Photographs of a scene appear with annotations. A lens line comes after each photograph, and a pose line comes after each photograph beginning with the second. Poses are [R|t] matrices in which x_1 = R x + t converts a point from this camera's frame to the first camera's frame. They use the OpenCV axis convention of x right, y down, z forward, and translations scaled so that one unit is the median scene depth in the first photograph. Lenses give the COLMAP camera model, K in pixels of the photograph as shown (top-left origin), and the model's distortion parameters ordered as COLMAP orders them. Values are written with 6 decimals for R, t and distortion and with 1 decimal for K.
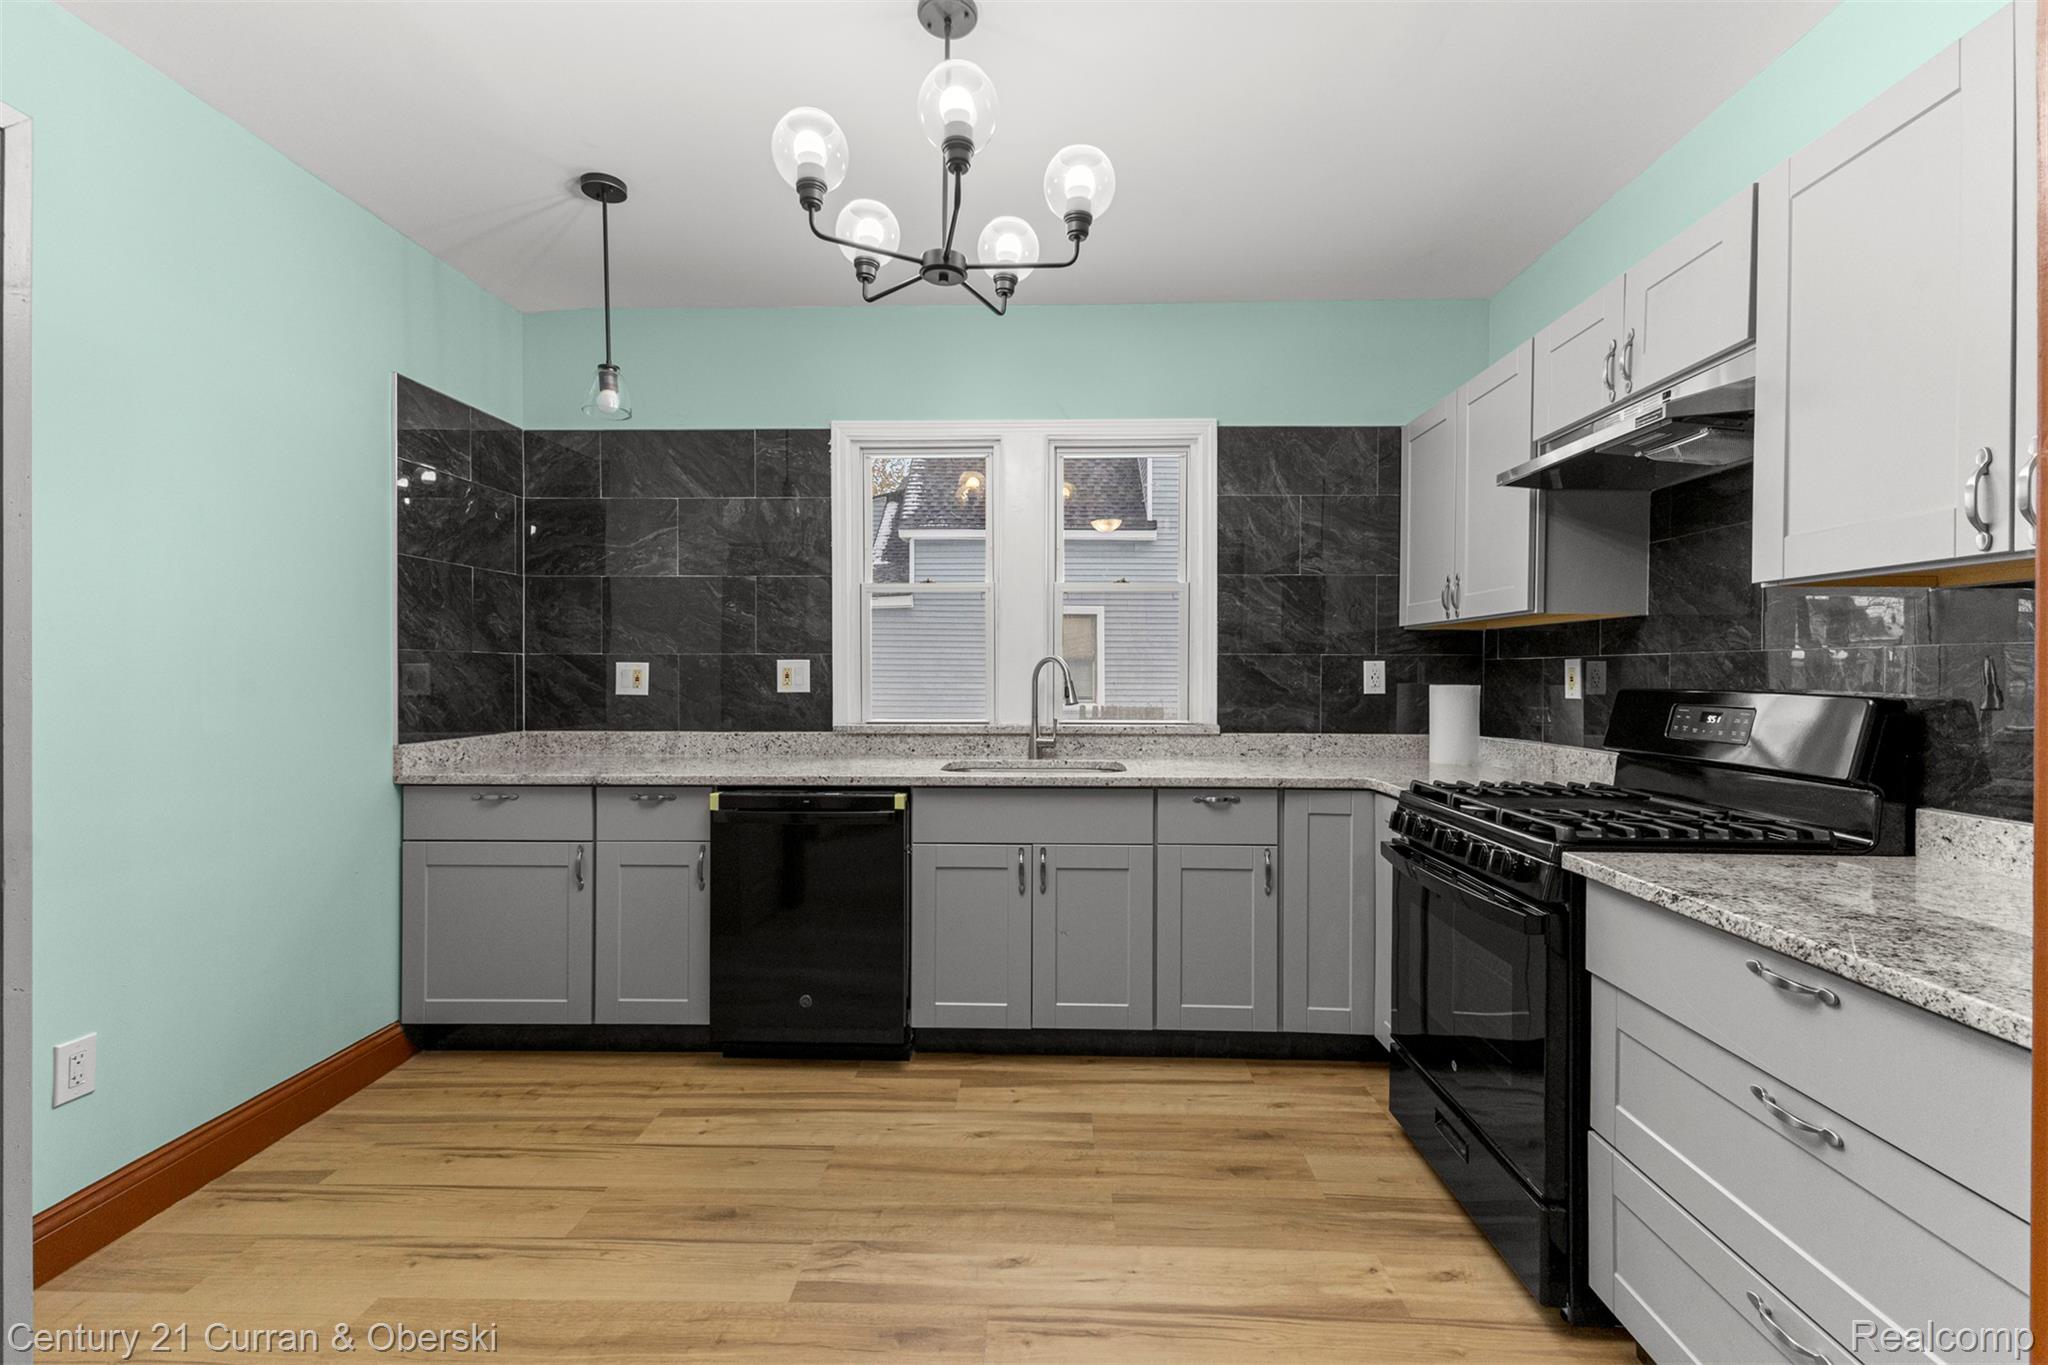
lens RADIAL K [[878.9, 0, 1026.9], [0, 878.9, 675.6], [0, 0, 1]] dist [0.012745, -0.004180]
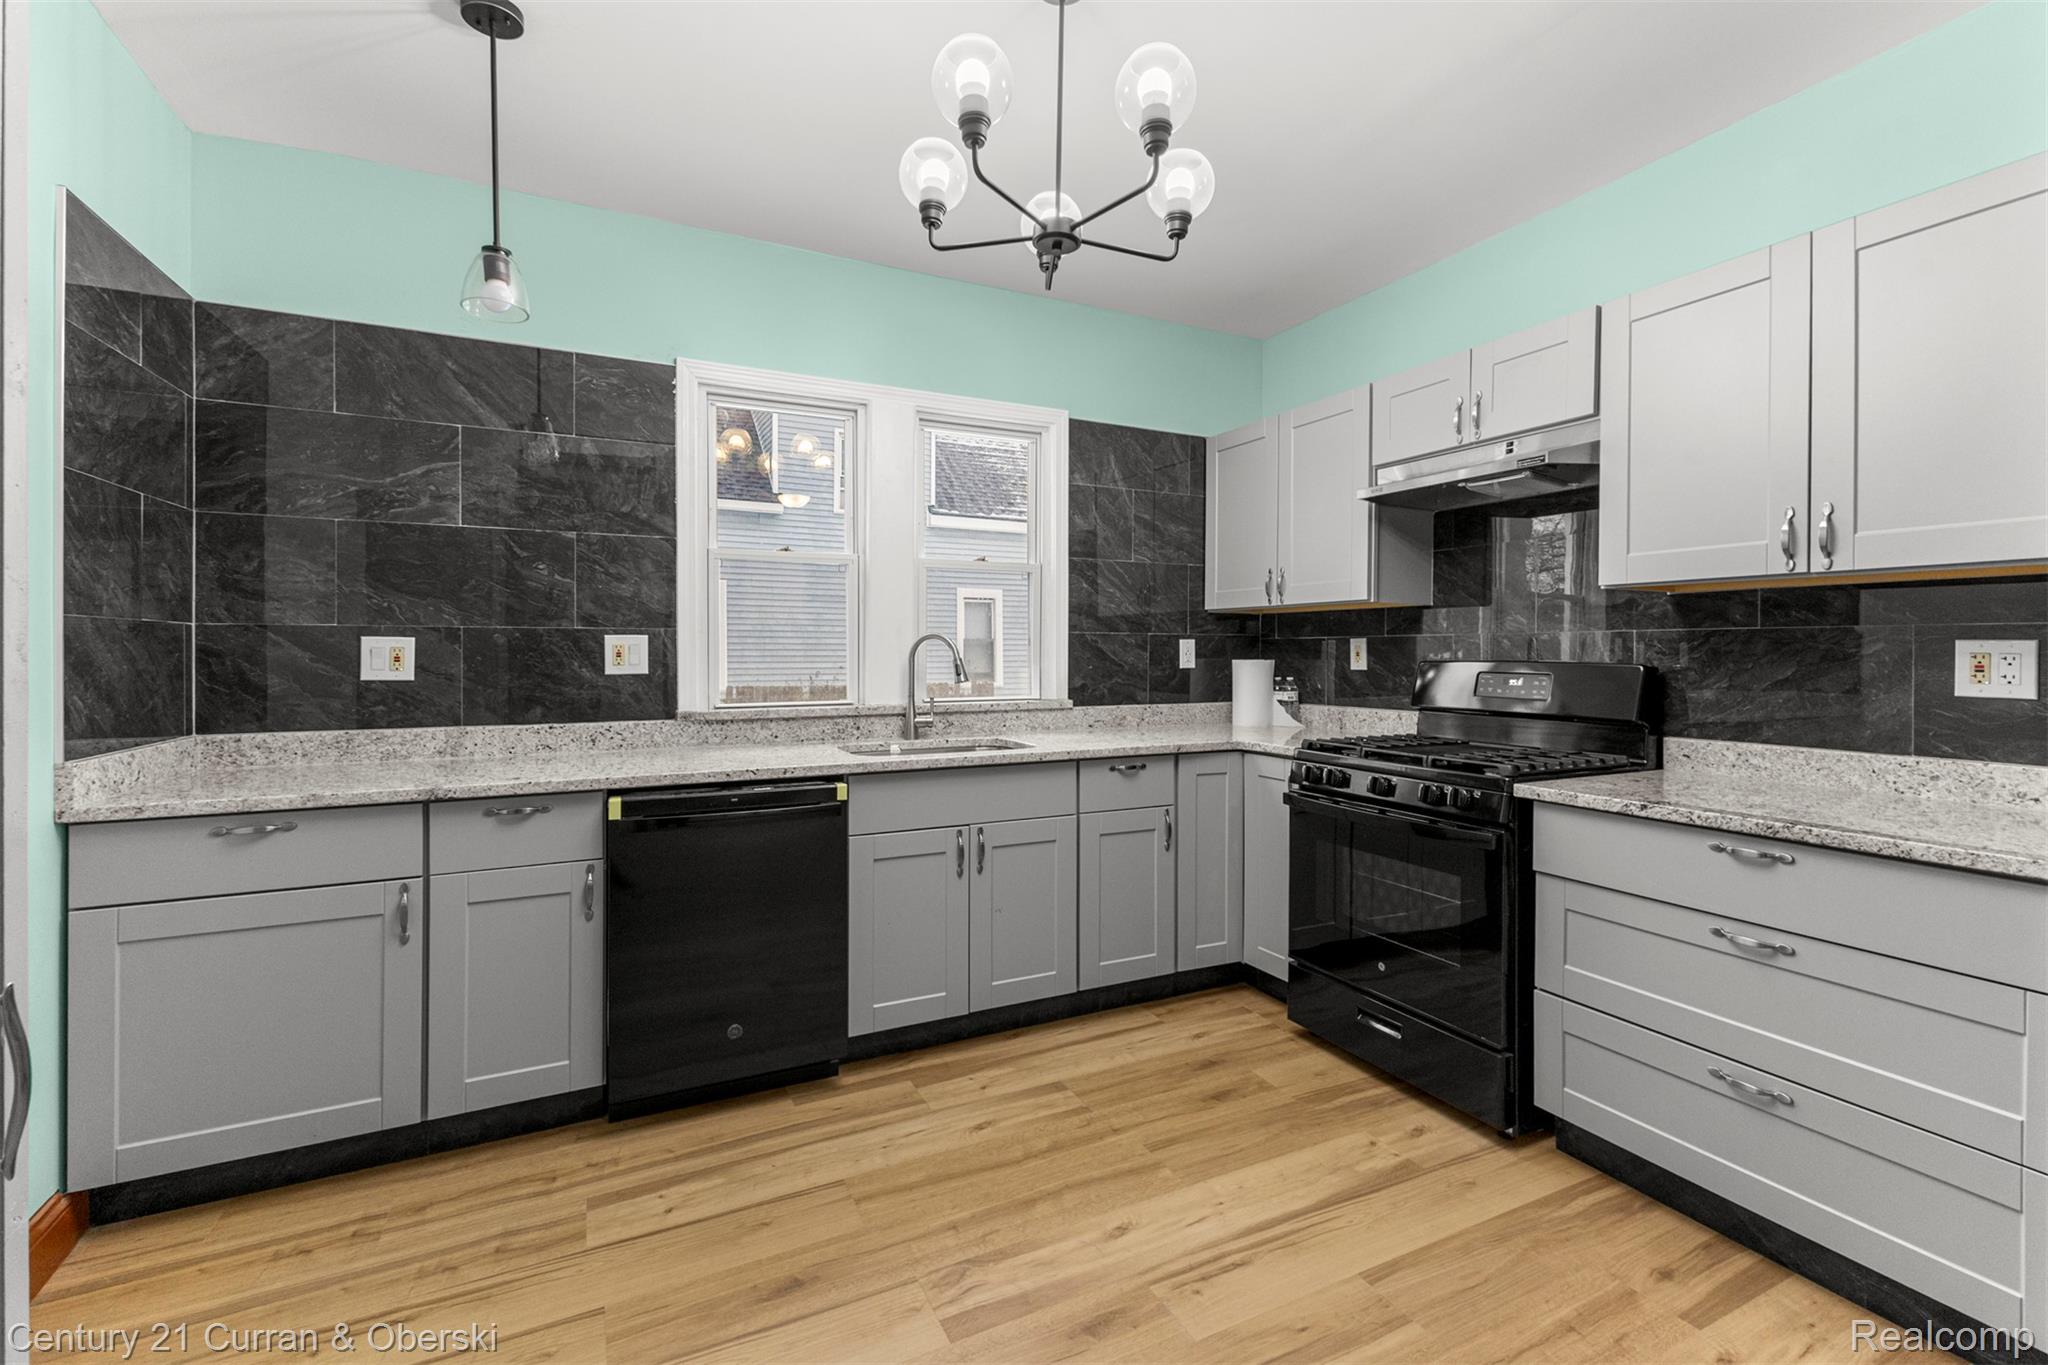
lens RADIAL K [[878.9, 0, 1030.5], [0, 878.9, 651.9], [0, 0, 1]] dist [0.012745, -0.004180]
pose [[0.885264, -0.002226, 0.465084, -0.393543], [0.003513, 0.999992, -0.001900, 0.001384], [-0.465076, 0.003316, 0.885264, 0.100470]]
